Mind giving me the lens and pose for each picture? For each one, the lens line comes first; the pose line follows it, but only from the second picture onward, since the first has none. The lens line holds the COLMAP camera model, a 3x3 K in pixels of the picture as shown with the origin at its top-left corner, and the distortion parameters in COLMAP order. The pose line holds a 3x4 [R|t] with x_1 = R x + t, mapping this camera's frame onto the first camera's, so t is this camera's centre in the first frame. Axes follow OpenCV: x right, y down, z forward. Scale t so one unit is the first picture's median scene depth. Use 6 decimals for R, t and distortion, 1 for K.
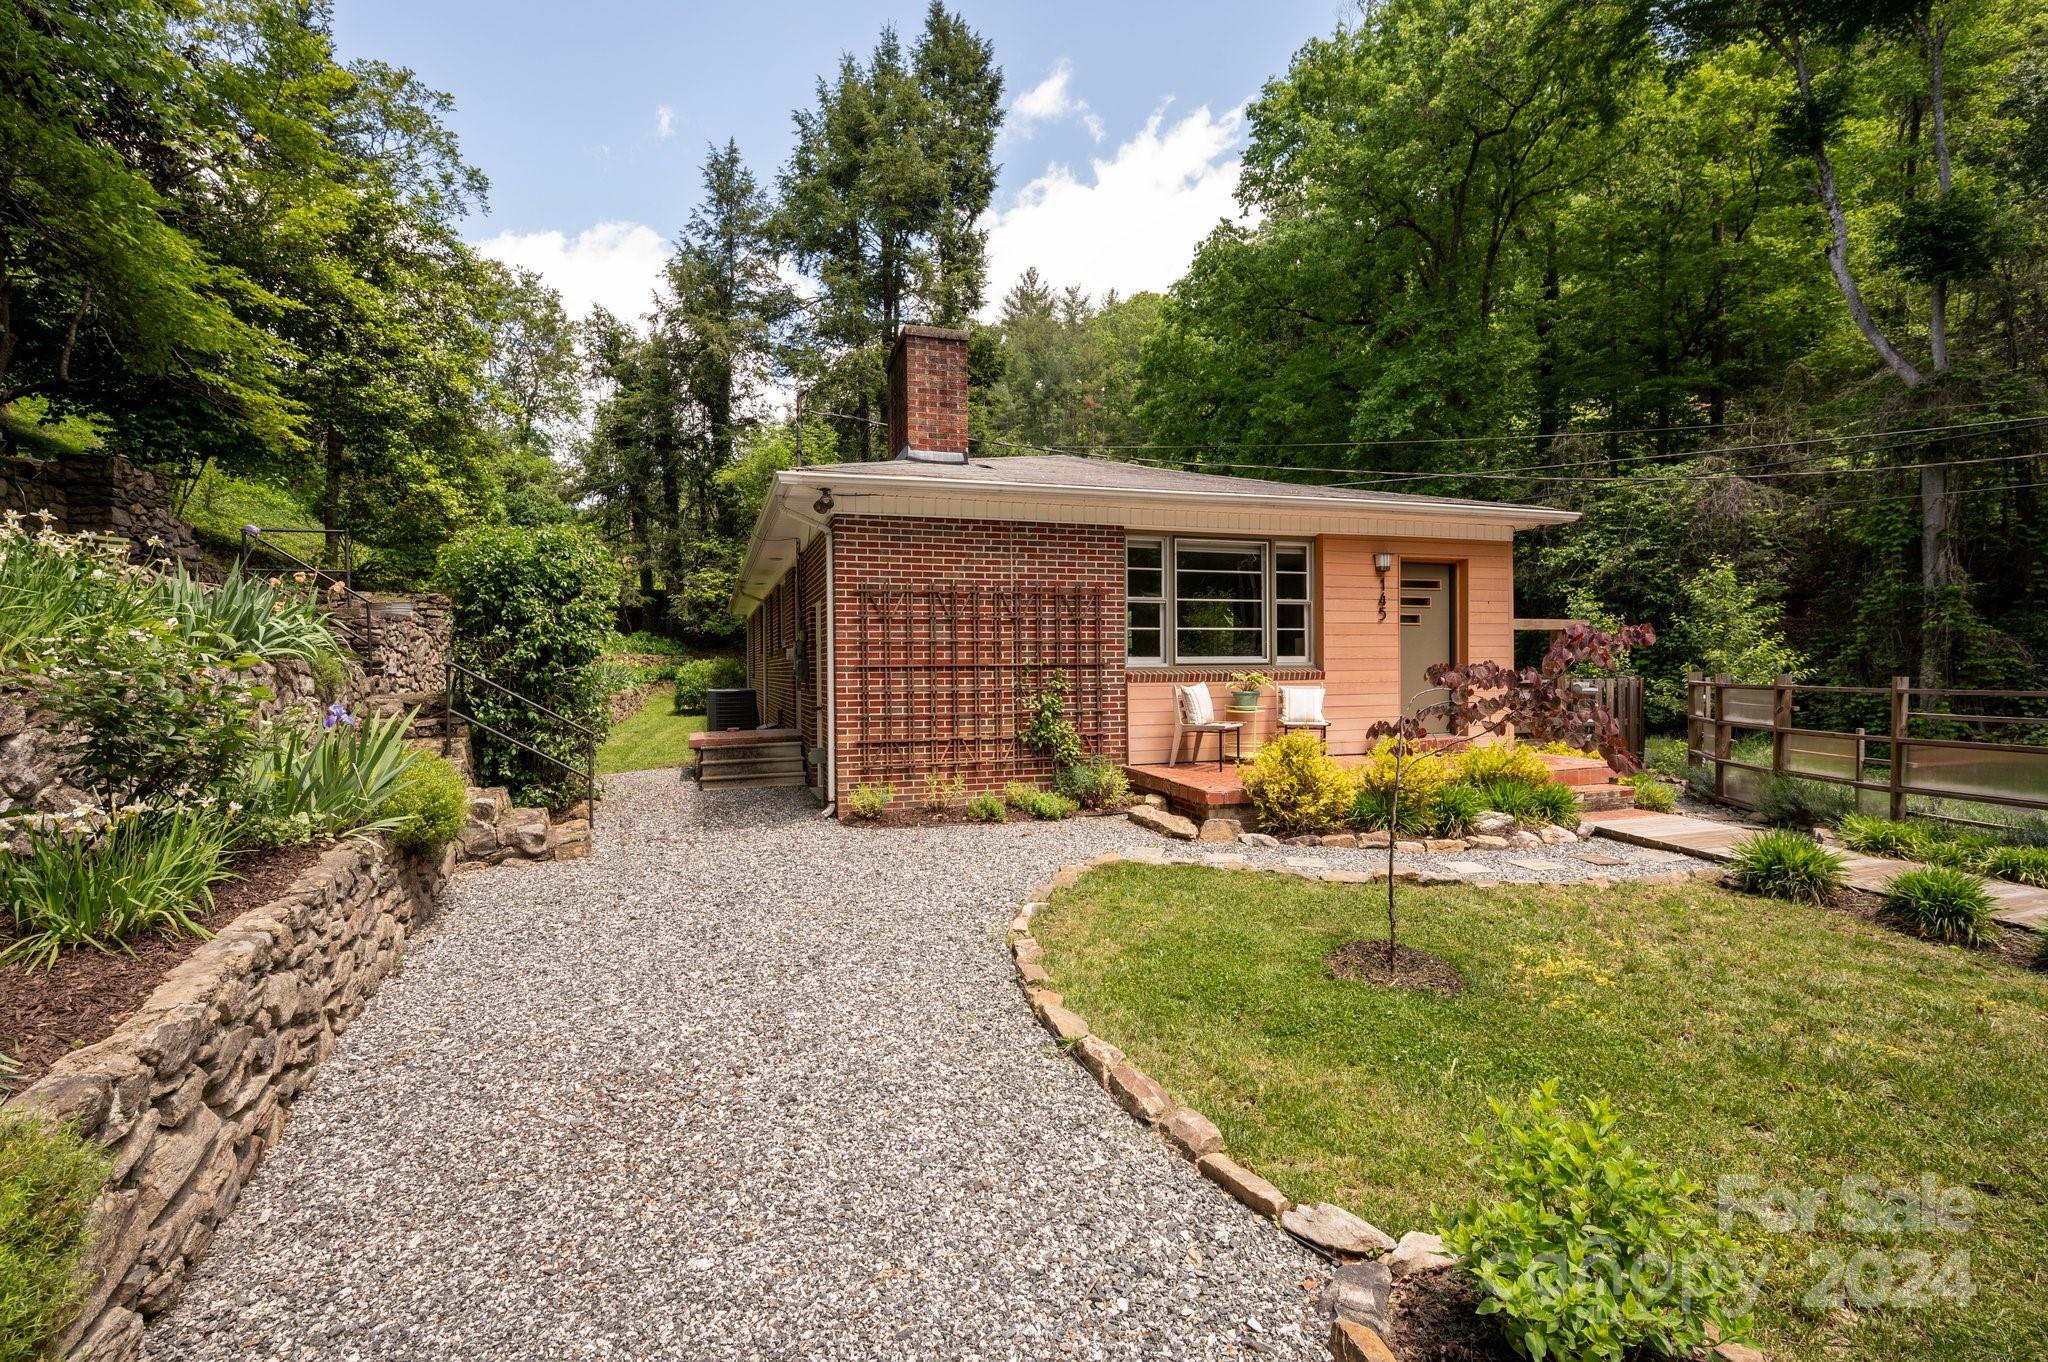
lens RADIAL K [[926.9, 0, 1011.9], [0, 926.9, 683.4], [0, 0, 1]] dist [0.000583, -0.000500]
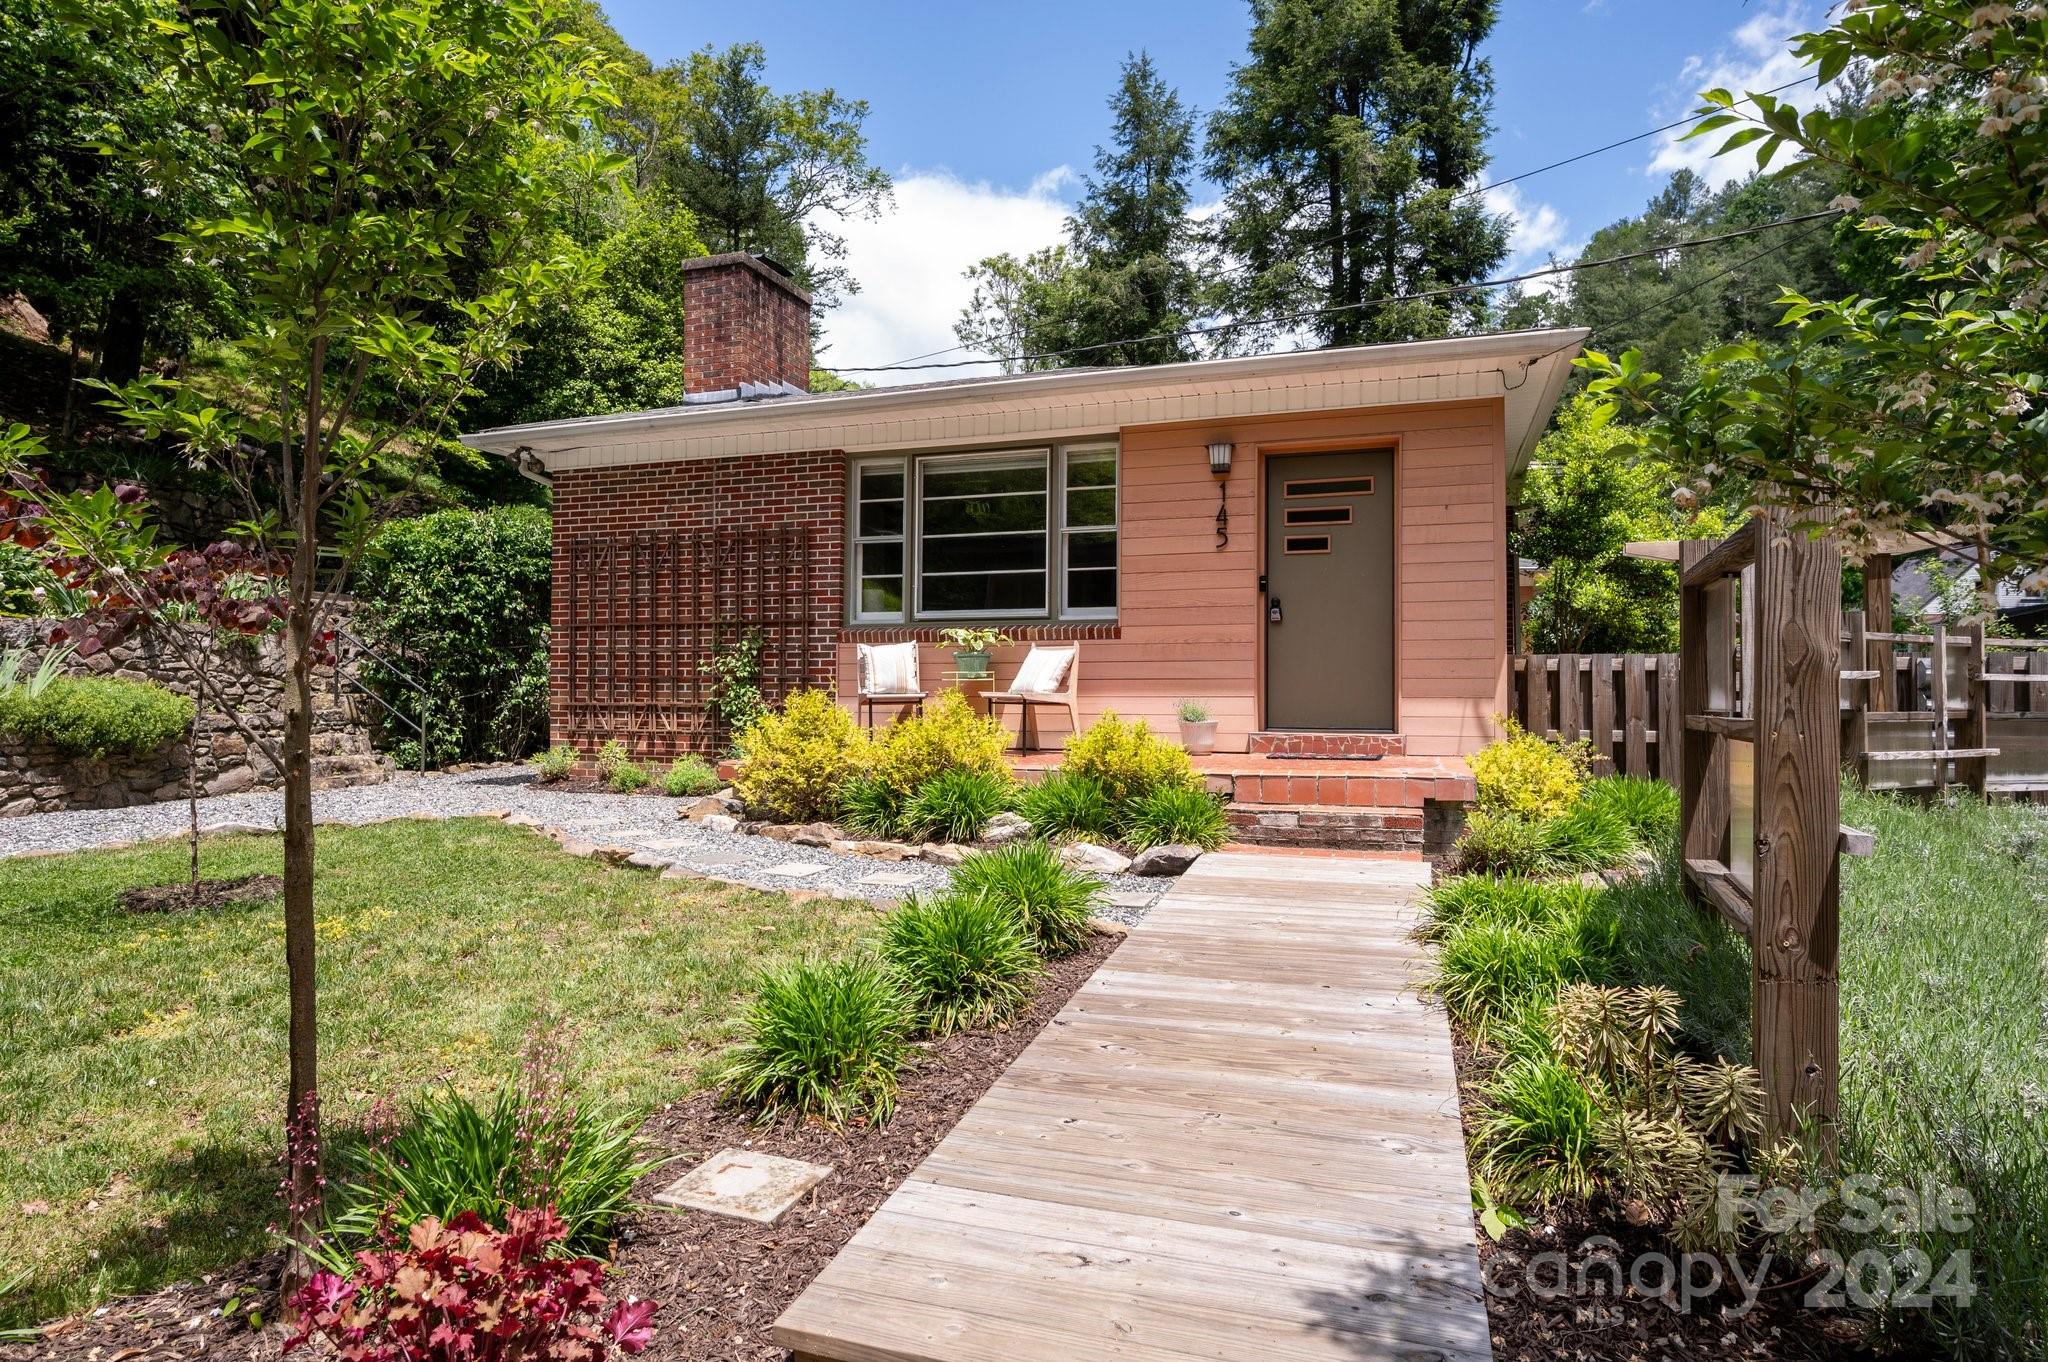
lens RADIAL K [[1187.4, 0, 1011.6], [0, 1187.4, 682.2], [0, 0, 1]] dist [0.001788, -0.001189]
pose [[0.789650, 0.003607, -0.613547, 0.812435], [-0.021072, 0.999552, -0.021245, 0.048306], [0.613195, 0.029705, 0.789373, 0.258928]]
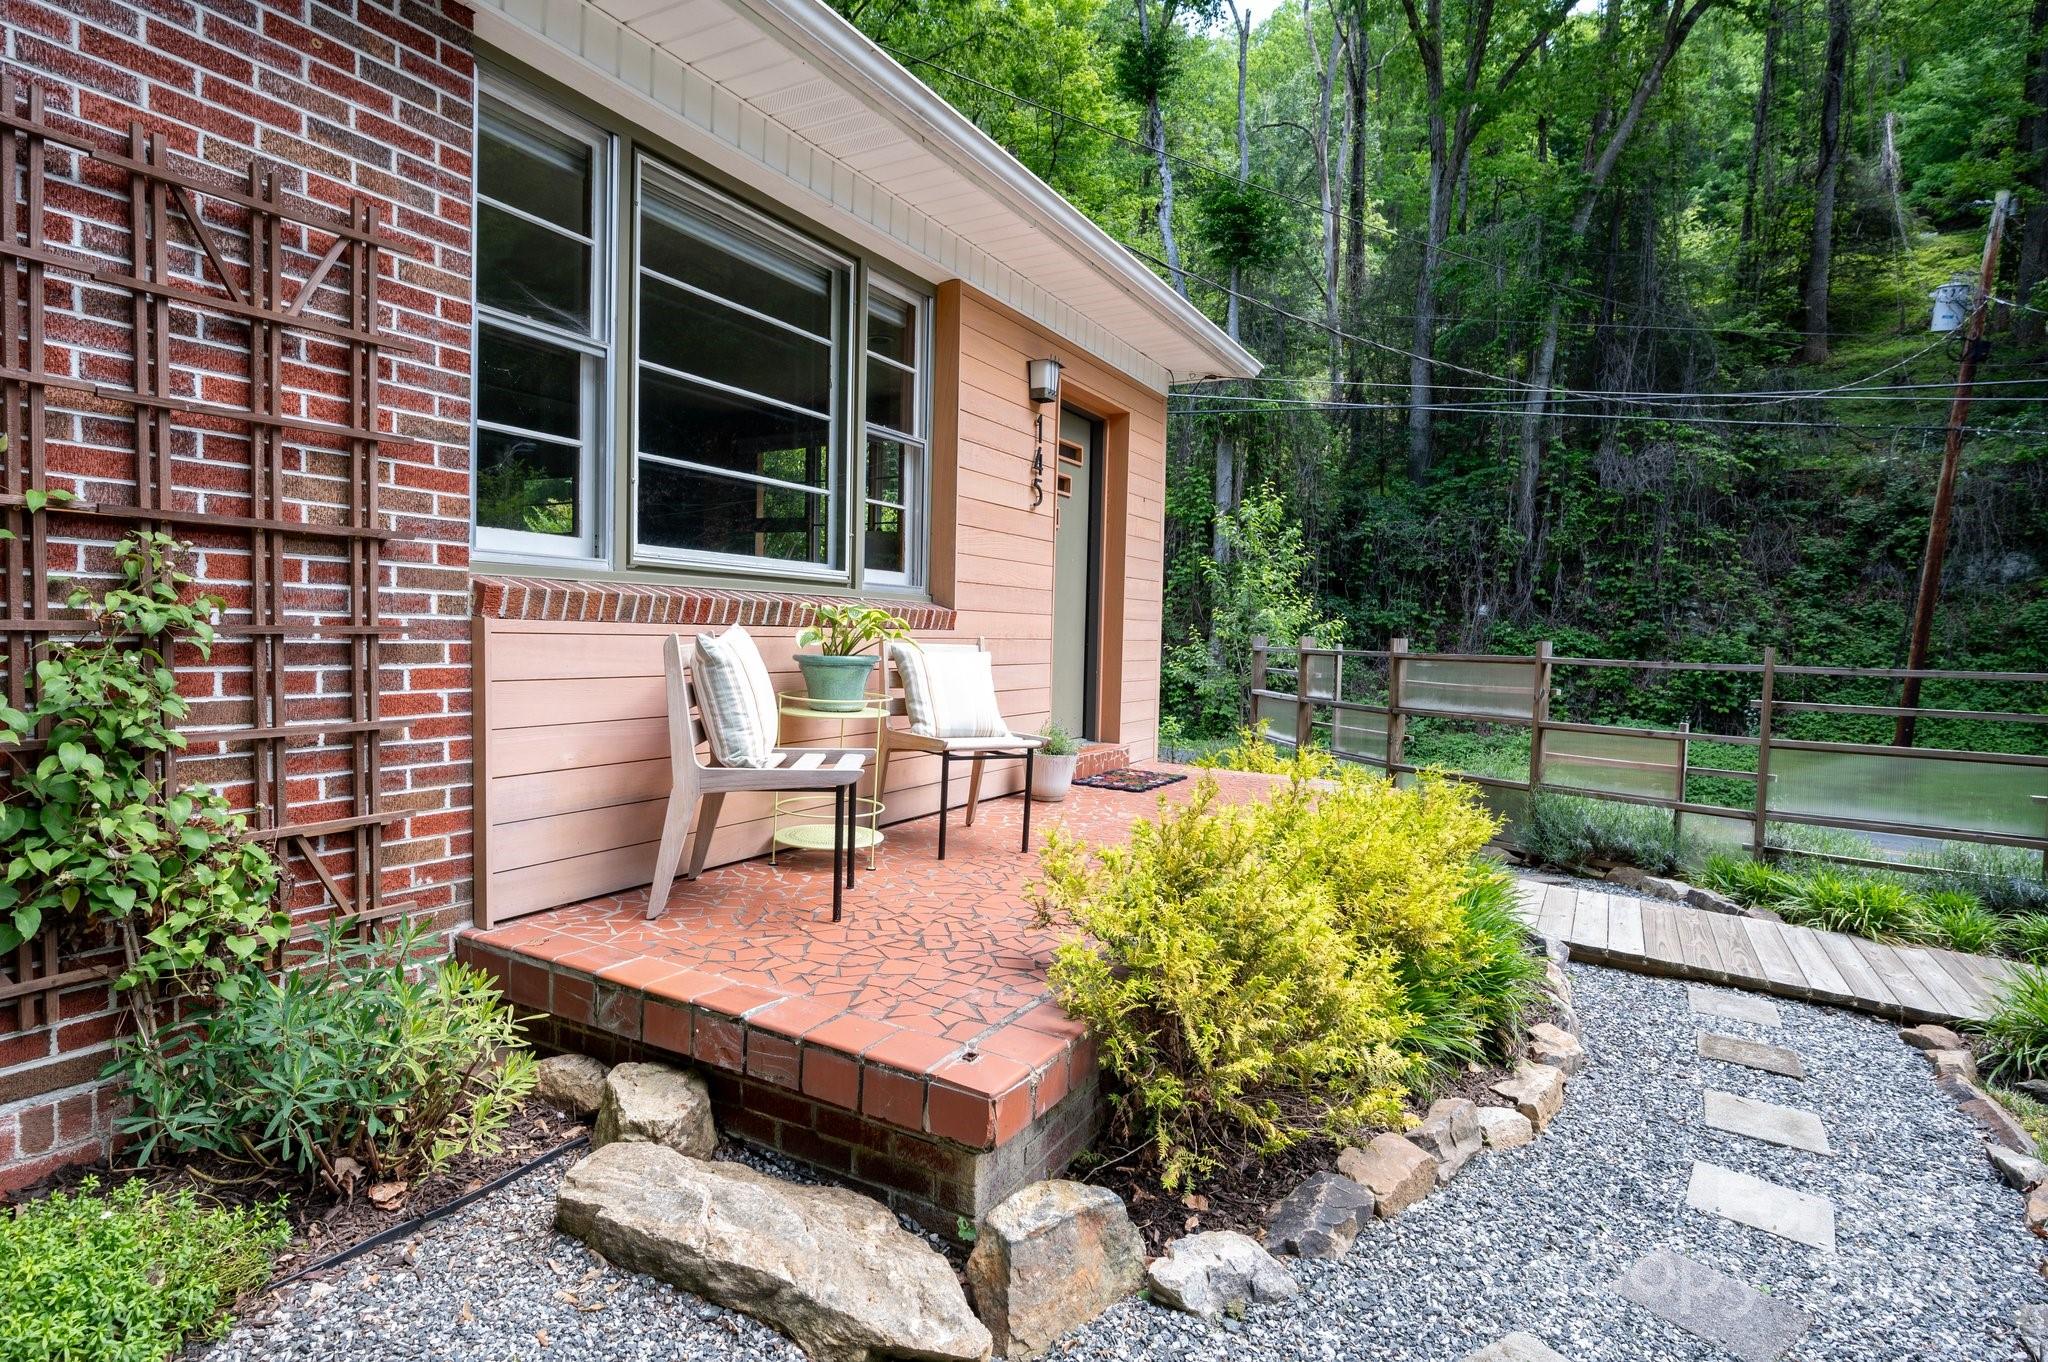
lens RADIAL K [[1053.4, 0, 1012.2], [0, 1053.4, 681.0], [0, 0, 1]] dist [-0.003854, -0.000616]
pose [[0.737428, -0.003177, 0.675418, 0.030467], [-0.020139, 0.999441, 0.026688, 0.005909], [-0.675125, -0.033283, 0.736952, 0.626185]]
